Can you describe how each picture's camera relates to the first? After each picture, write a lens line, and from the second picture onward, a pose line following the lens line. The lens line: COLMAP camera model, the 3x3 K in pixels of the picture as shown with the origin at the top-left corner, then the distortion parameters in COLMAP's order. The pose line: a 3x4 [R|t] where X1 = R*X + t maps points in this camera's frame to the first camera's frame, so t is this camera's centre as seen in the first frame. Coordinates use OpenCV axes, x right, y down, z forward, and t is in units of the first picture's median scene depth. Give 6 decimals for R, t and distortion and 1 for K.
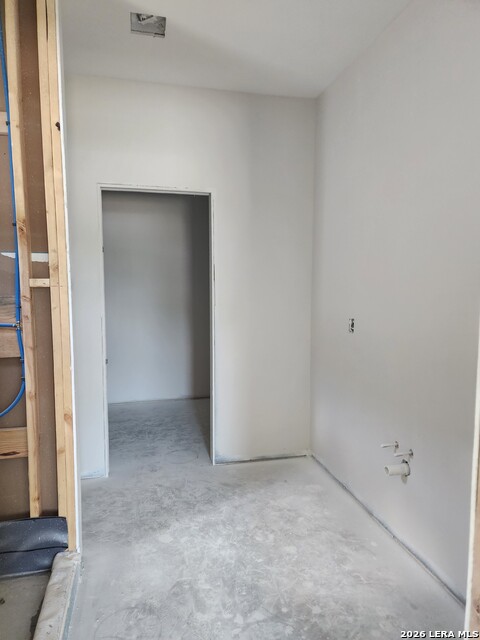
lens RADIAL K [[430.9, 0, 245.1], [0, 430.9, 332.5], [0, 0, 1]] dist [0.079999, -0.075466]
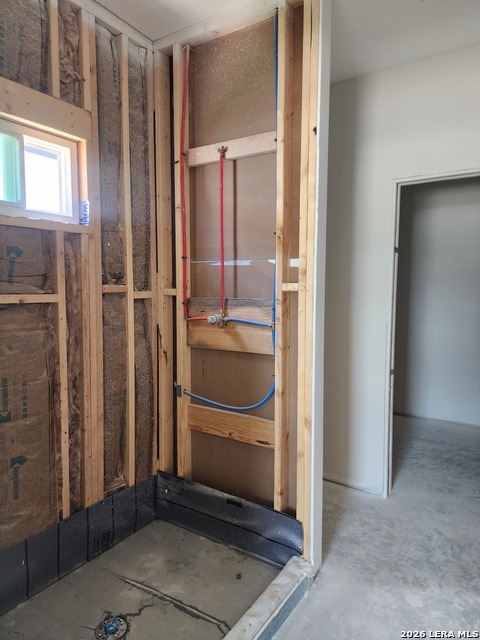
lens RADIAL K [[429.0, 0, 240.0], [0, 429.0, 320.0], [0, 0, 1]] dist [0.084190, -0.078141]
pose [[0.677794, 0.066643, -0.732225, 0.187588], [-0.090717, 0.995854, 0.006664, -0.028810], [0.729634, 0.061908, 0.681030, 0.202516]]
